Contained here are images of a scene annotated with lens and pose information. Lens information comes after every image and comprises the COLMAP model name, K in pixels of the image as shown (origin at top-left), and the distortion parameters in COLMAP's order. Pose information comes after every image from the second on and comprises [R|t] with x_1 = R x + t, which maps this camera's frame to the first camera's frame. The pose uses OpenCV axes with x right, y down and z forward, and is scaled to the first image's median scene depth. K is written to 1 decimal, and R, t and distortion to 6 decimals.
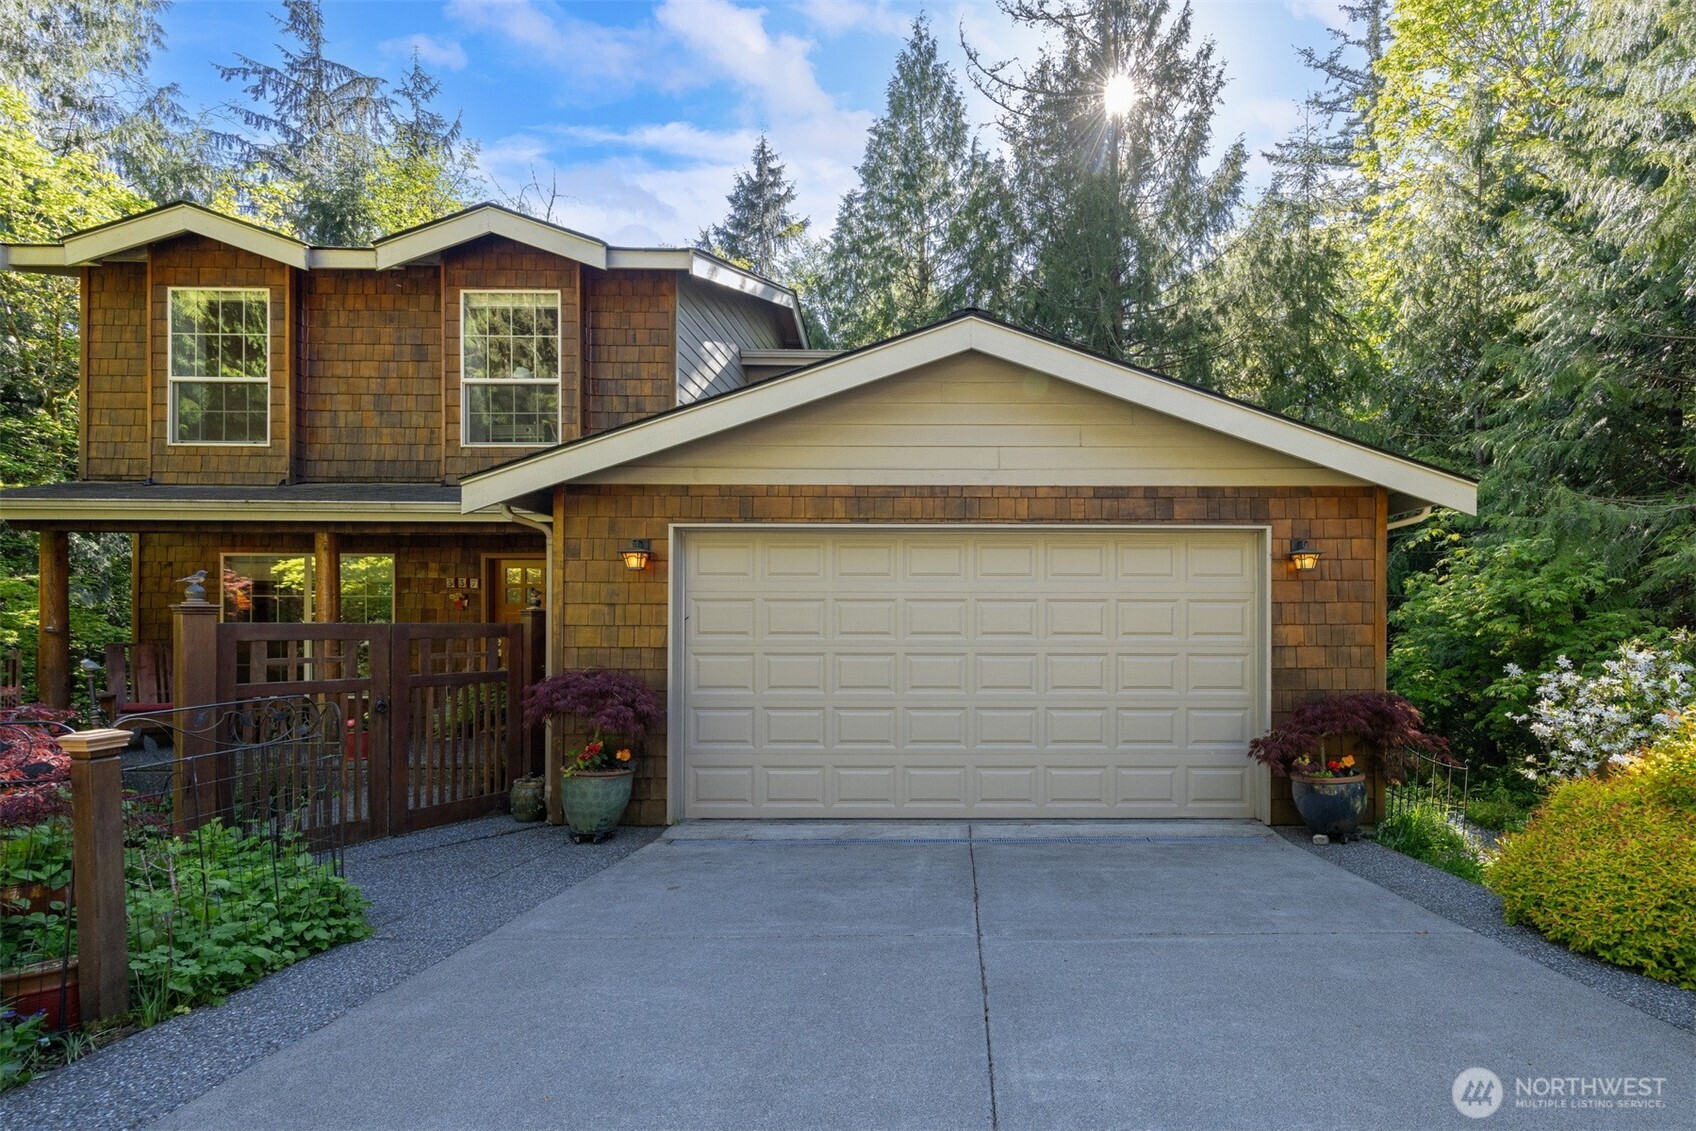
lens RADIAL K [[664.4, 0, 855.8], [0, 664.4, 566.3], [0, 0, 1]] dist [-0.002318, -0.000421]
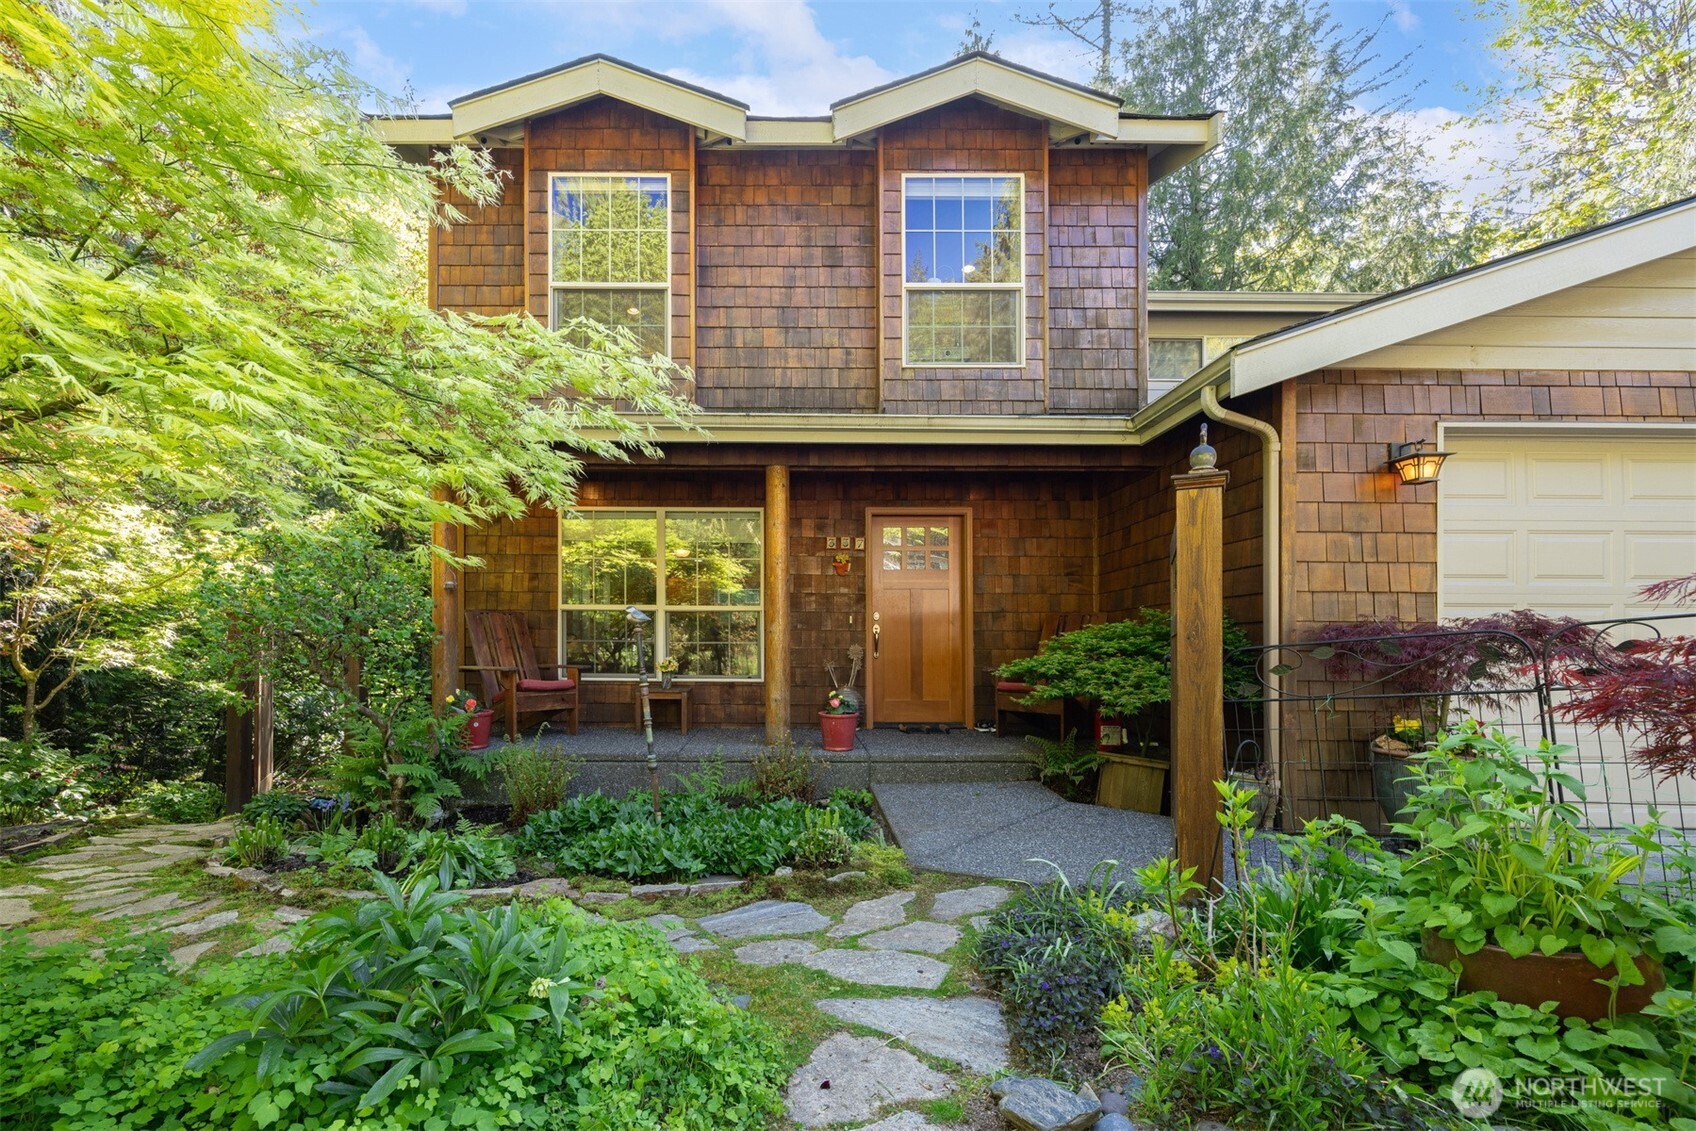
lens RADIAL K [[664.4, 0, 757.0], [0, 664.4, 578.9], [0, 0, 1]] dist [-0.002318, -0.000421]
pose [[0.999650, 0.002364, -0.026333, -0.730384], [-0.002696, 0.999917, -0.012581, 0.085780], [0.026301, 0.012647, 0.999574, 0.186417]]
